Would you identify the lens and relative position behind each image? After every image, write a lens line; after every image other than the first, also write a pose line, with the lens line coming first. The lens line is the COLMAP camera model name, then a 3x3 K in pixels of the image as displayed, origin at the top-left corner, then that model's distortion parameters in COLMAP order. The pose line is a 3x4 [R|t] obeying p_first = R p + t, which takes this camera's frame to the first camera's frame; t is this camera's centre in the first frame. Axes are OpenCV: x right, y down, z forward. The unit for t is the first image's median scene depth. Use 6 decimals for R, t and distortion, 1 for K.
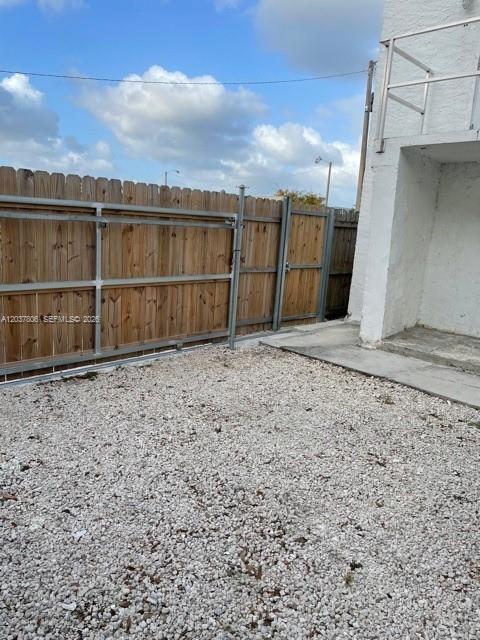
lens RADIAL K [[489.6, 0, 240.0], [0, 489.6, 320.0], [0, 0, 1]] dist [0.102666, -0.140717]
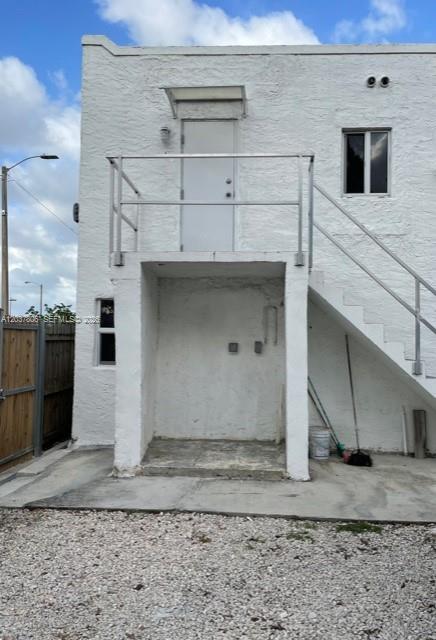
lens RADIAL K [[485.4, 0, 218.0], [0, 485.4, 320.0], [0, 0, 1]] dist [0.081459, -0.104526]
pose [[0.736575, -0.032904, 0.675555, -0.210866], [0.162972, 0.978021, -0.130056, -0.080604], [-0.656427, 0.205893, 0.725749, 0.212579]]
